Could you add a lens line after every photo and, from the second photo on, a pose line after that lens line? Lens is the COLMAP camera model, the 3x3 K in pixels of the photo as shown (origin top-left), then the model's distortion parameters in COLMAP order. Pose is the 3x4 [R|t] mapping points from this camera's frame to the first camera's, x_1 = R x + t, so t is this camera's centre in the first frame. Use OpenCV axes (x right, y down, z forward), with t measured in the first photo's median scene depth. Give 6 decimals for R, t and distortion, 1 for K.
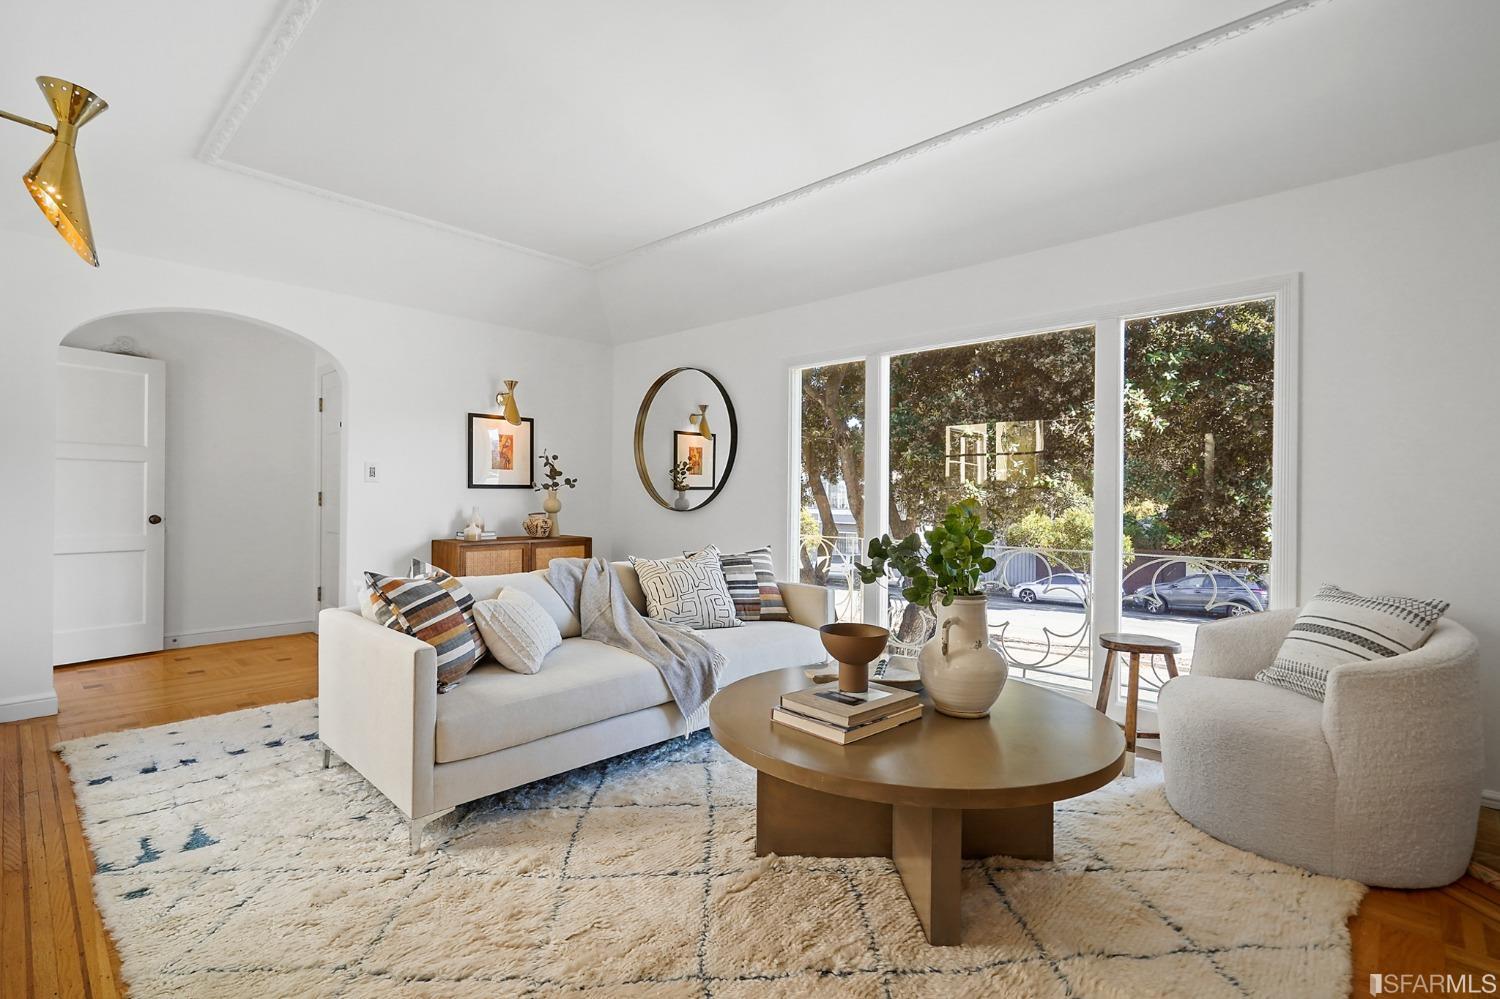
lens RADIAL K [[709.9, 0, 750.0], [0, 709.9, 496.3], [0, 0, 1]] dist [-0.002311, 0.002052]
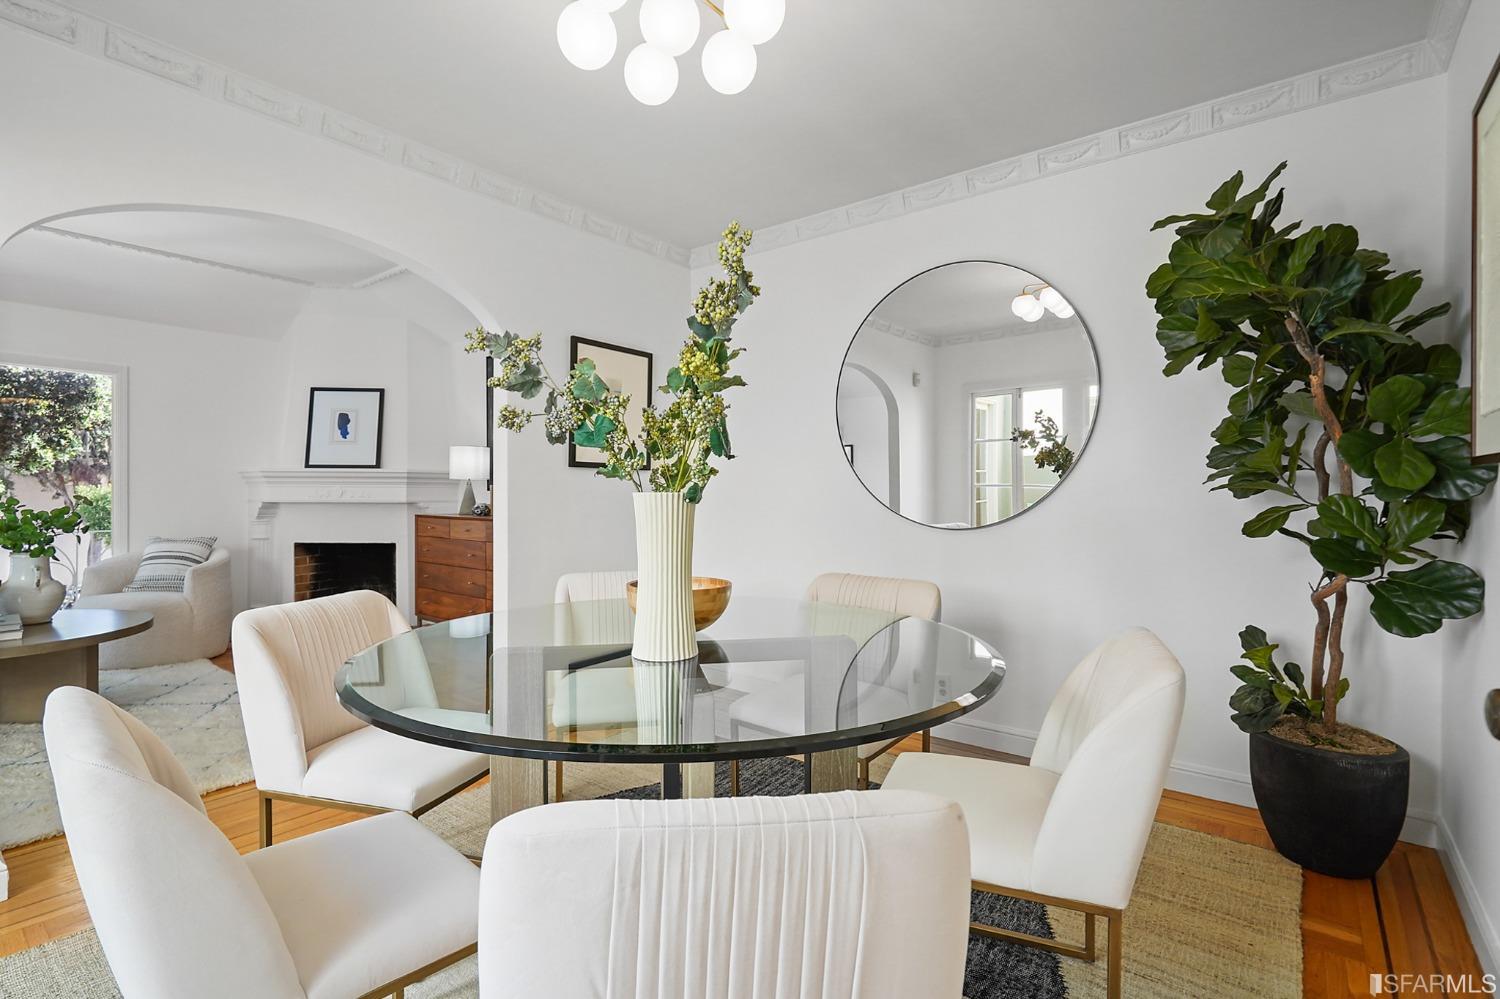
lens RADIAL K [[709.9, 0, 749.3], [0, 709.9, 496.9], [0, 0, 1]] dist [-0.002311, 0.002052]
pose [[-0.101212, -0.017351, 0.994714, -1.467930], [-0.002472, 0.999849, 0.017189, -0.024177], [-0.994862, -0.000719, -0.101240, -0.485336]]
